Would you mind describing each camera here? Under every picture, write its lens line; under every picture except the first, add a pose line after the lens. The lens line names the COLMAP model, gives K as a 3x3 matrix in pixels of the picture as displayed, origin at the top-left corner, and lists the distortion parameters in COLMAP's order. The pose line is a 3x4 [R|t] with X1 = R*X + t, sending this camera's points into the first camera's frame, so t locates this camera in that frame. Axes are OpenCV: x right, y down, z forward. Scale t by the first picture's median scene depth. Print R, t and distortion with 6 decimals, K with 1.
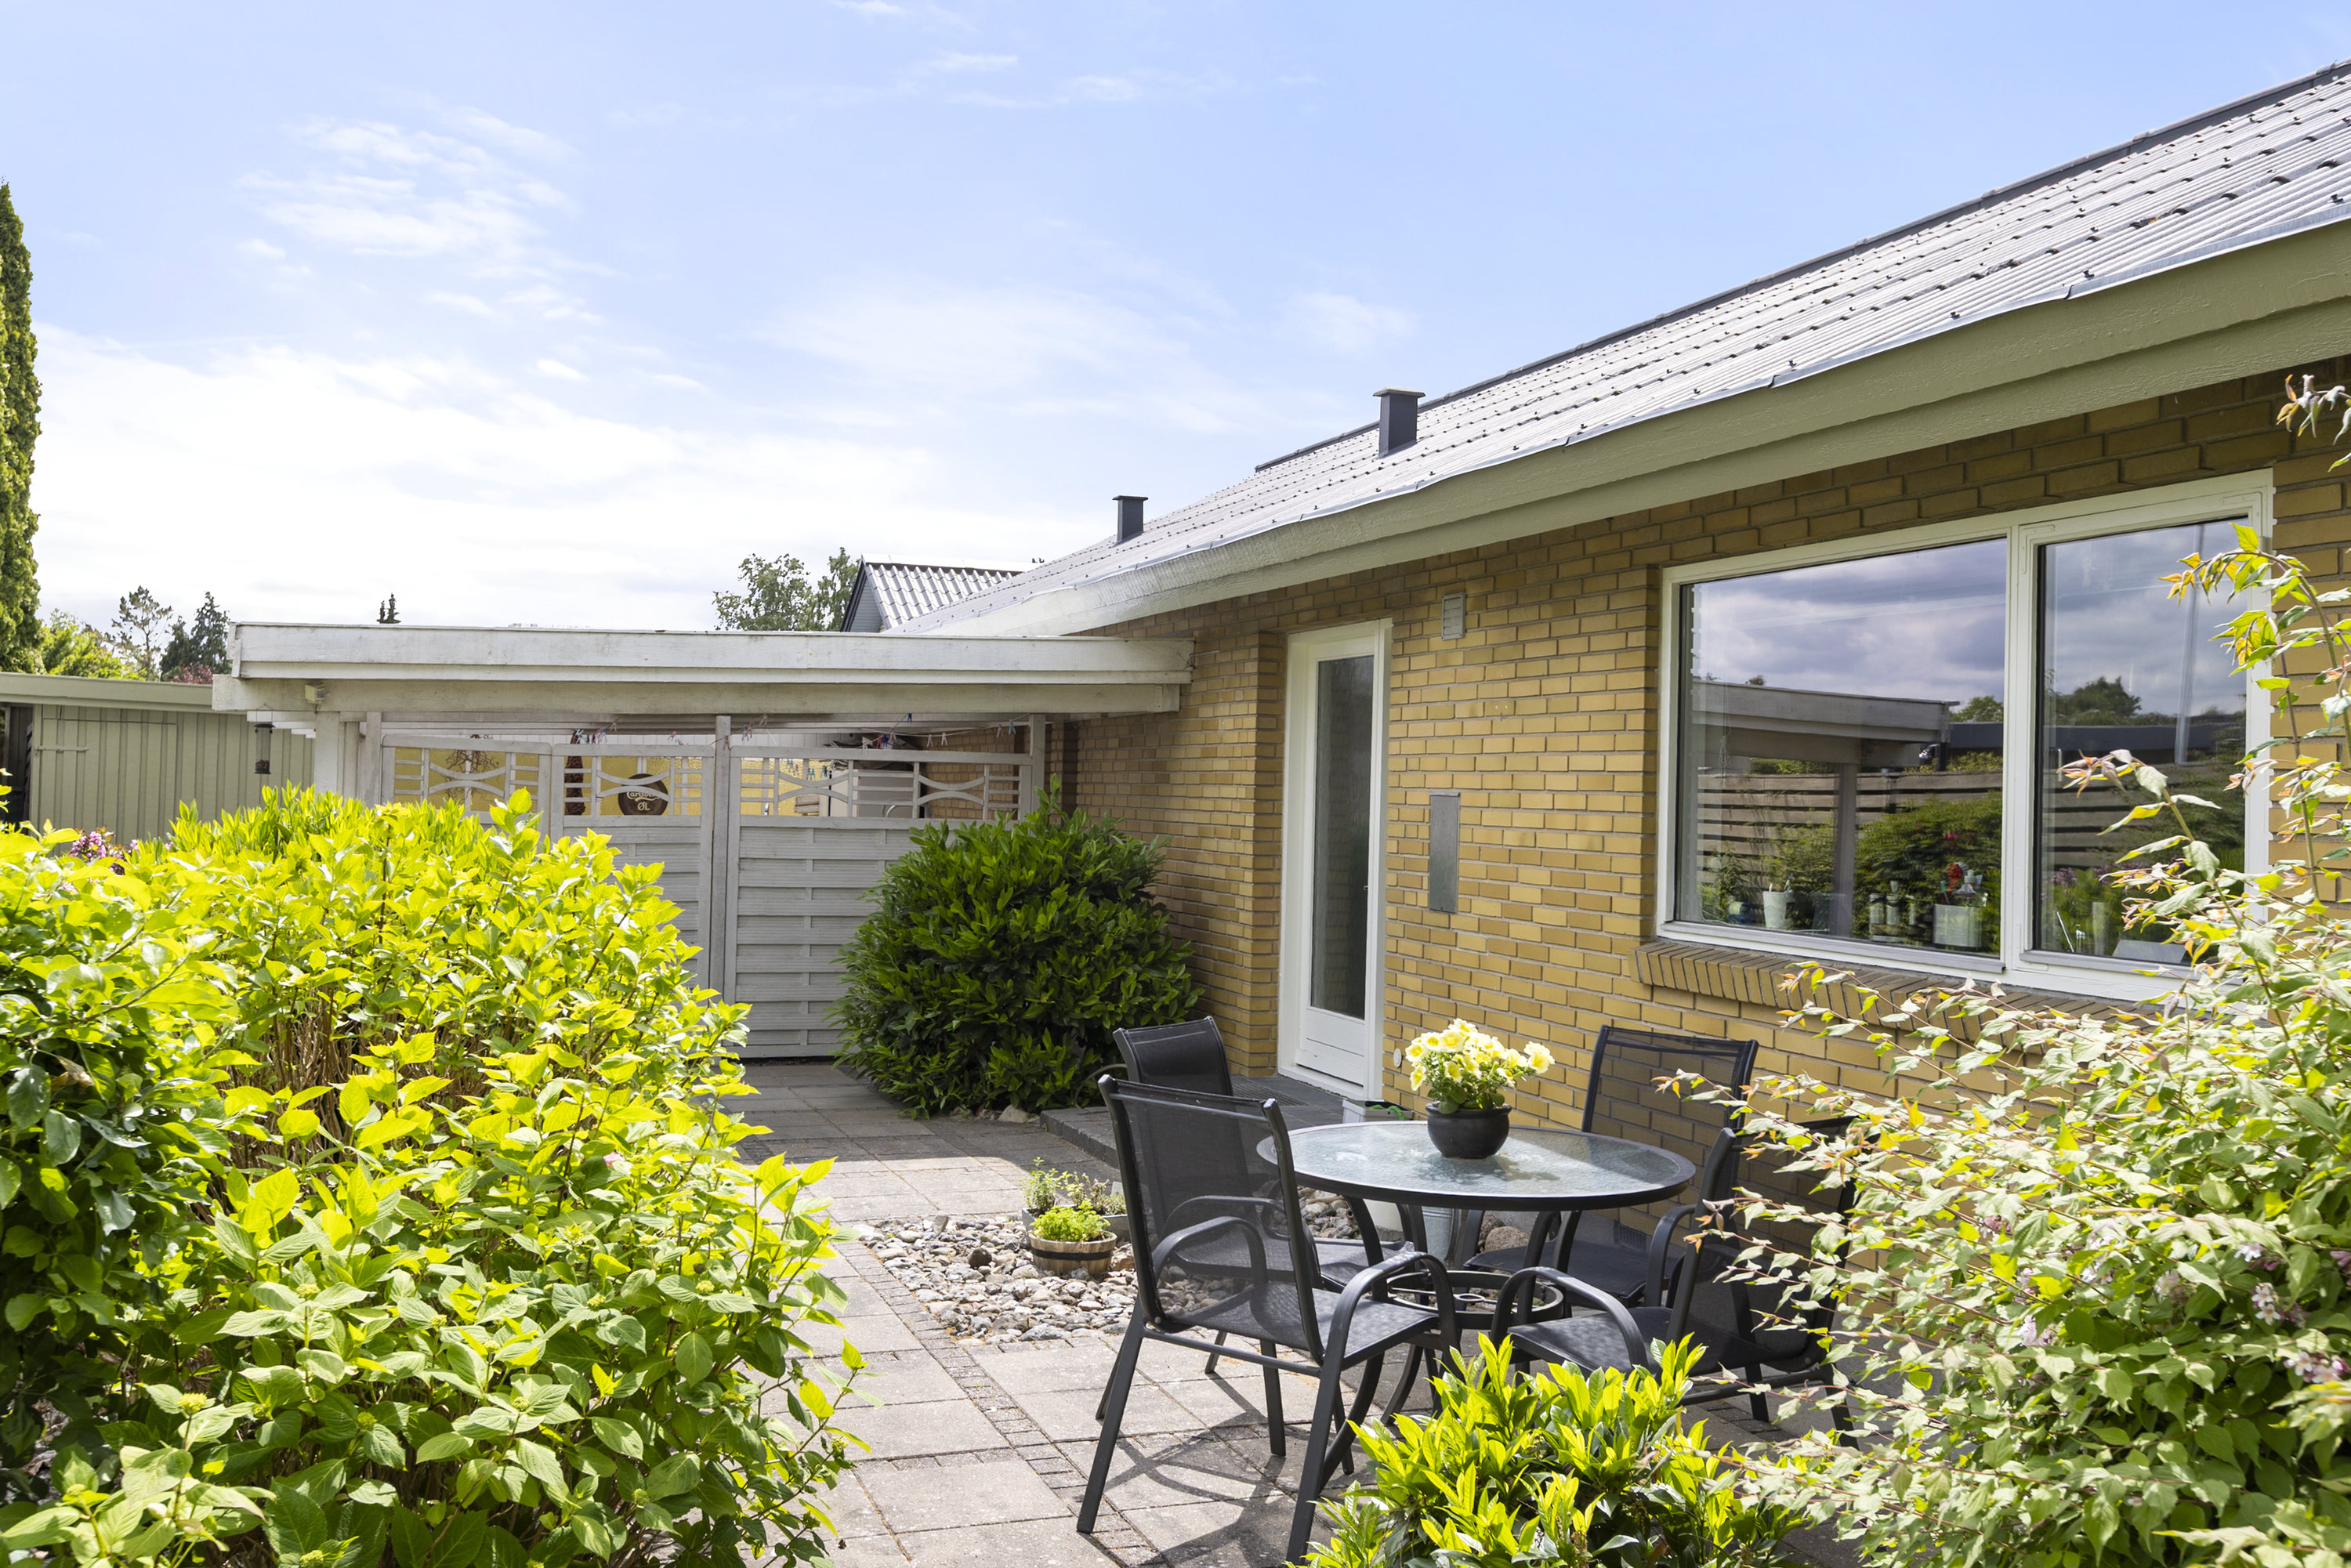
lens RADIAL K [[2032.2, 0, 1173.8], [0, 2032.2, 781.4], [0, 0, 1]] dist [-0.000280, 0.000002]
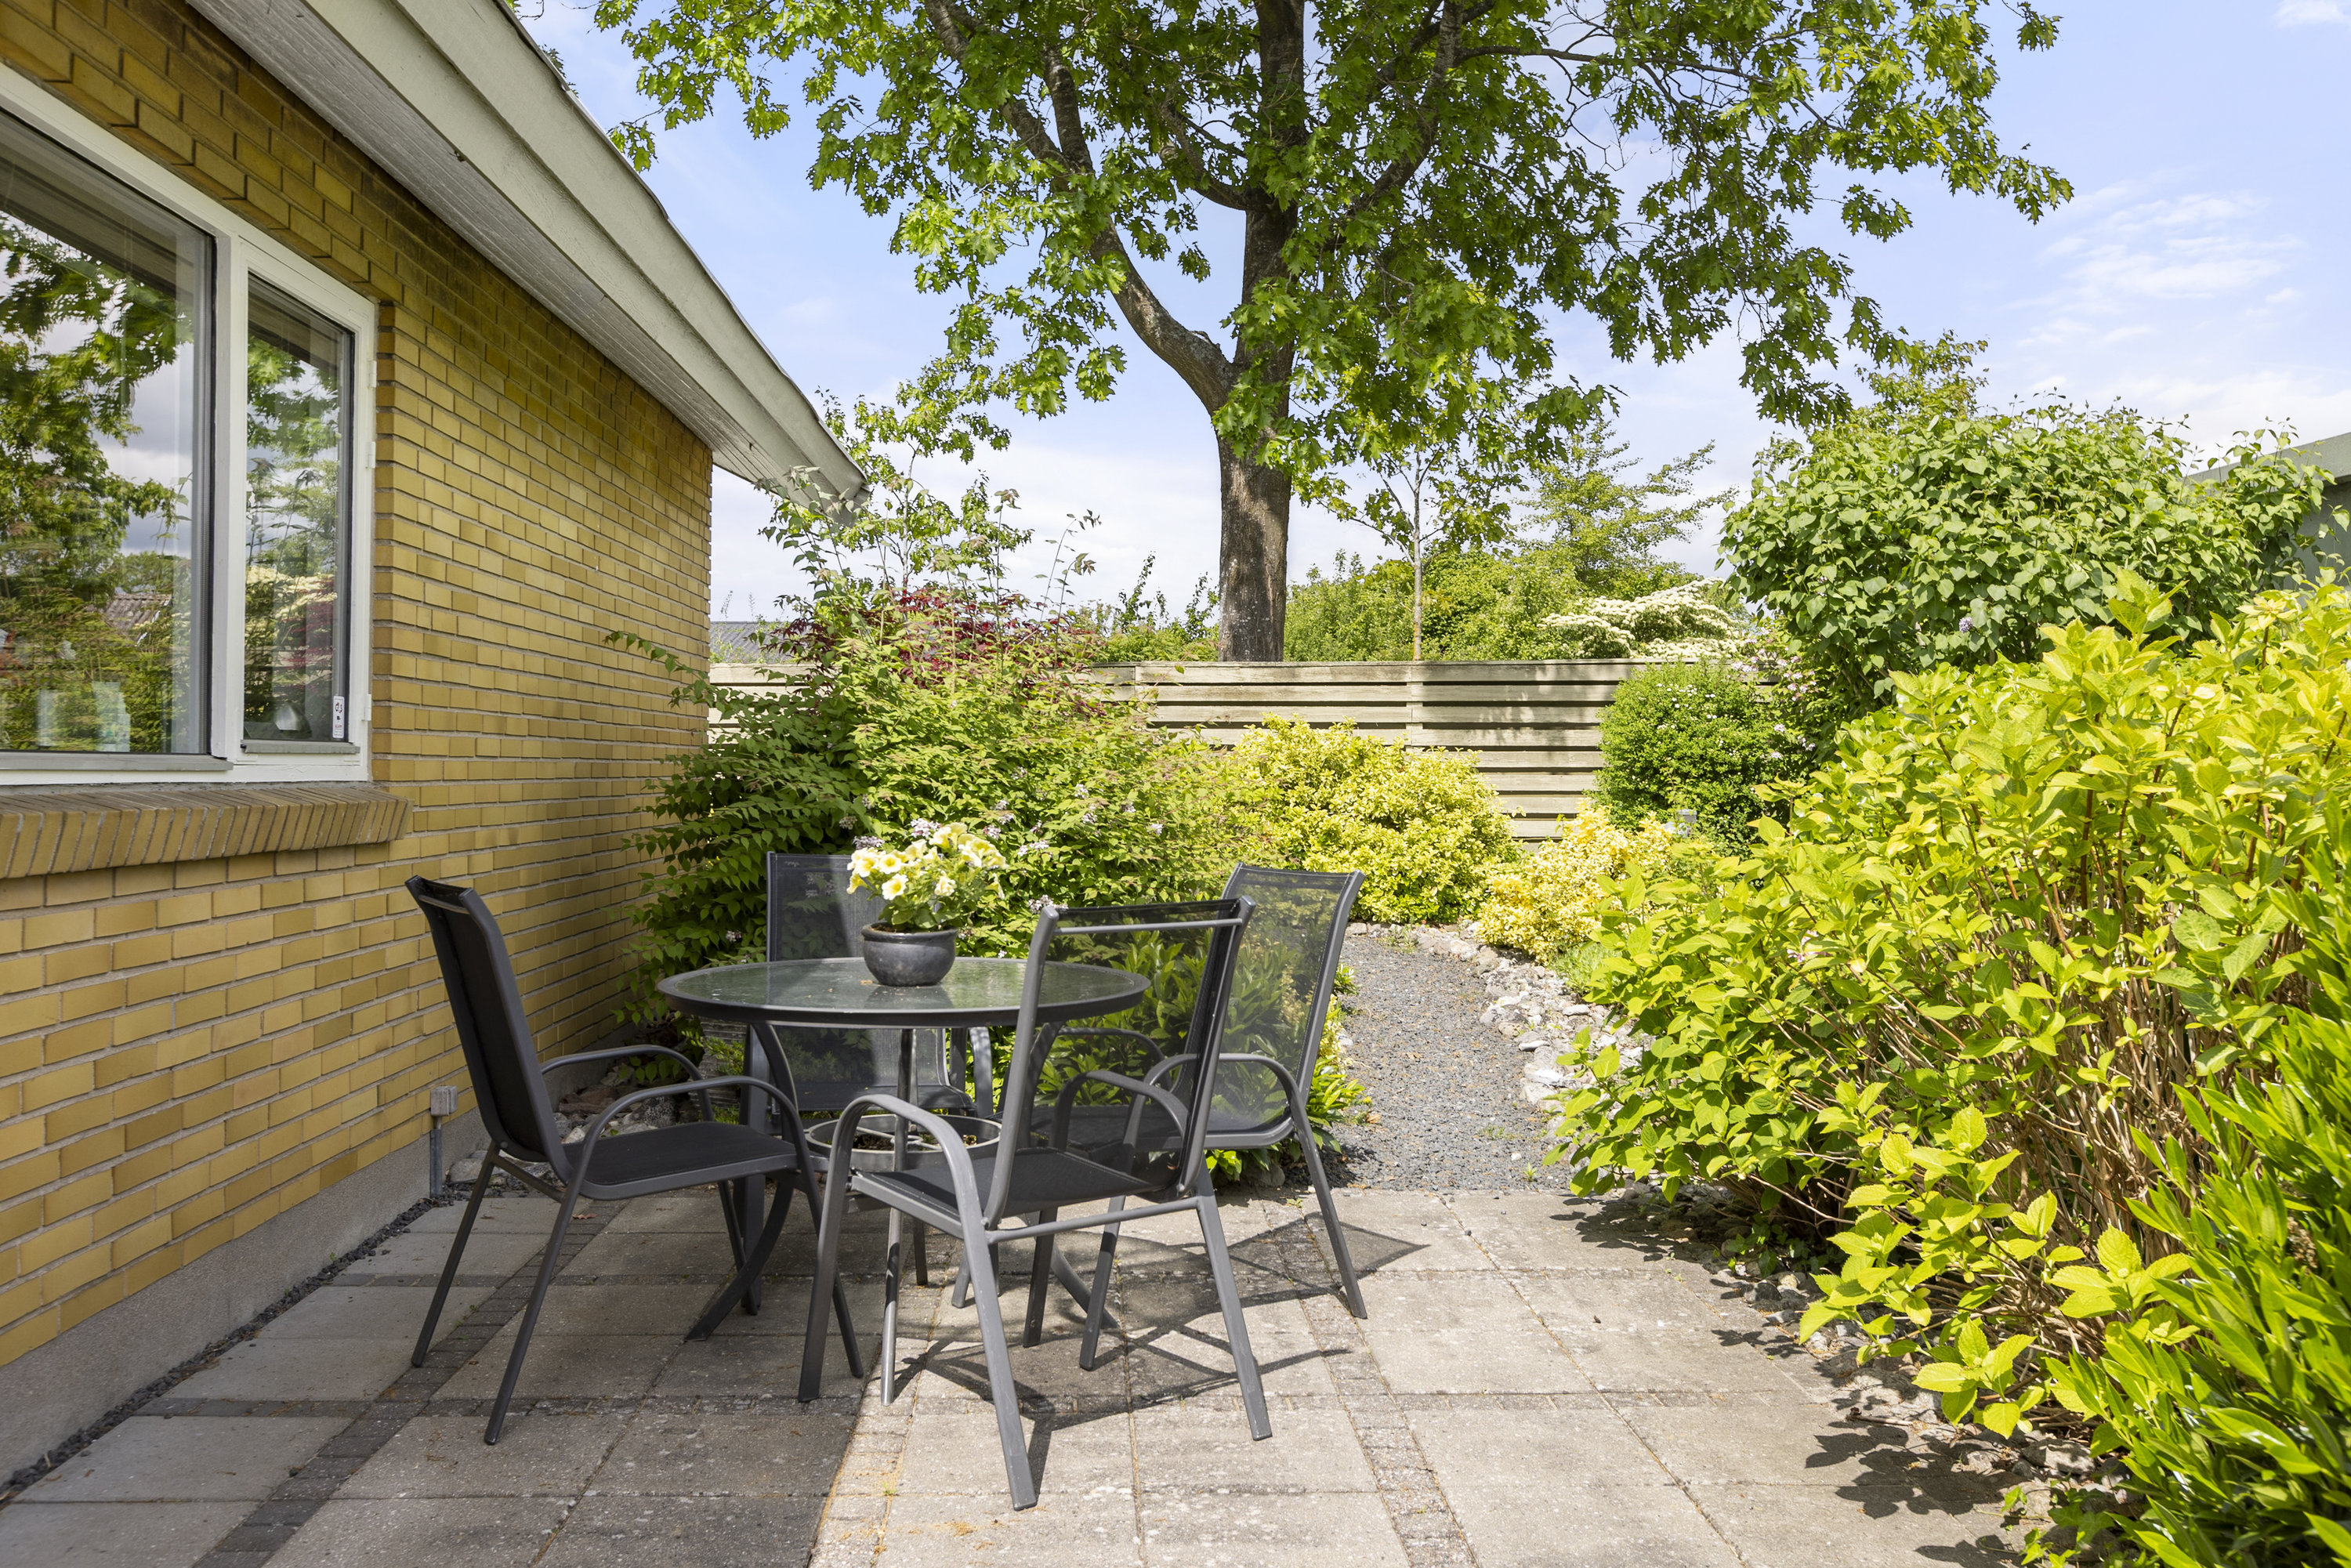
lens RADIAL K [[2032.2, 0, 1172.1], [0, 2032.2, 779.4], [0, 0, 1]] dist [-0.000280, 0.000002]
pose [[-0.956853, -0.012974, 0.290282, -0.228194], [-0.011695, 0.999913, 0.006142, 0.088165], [-0.290337, 0.002482, -0.956921, 1.849393]]
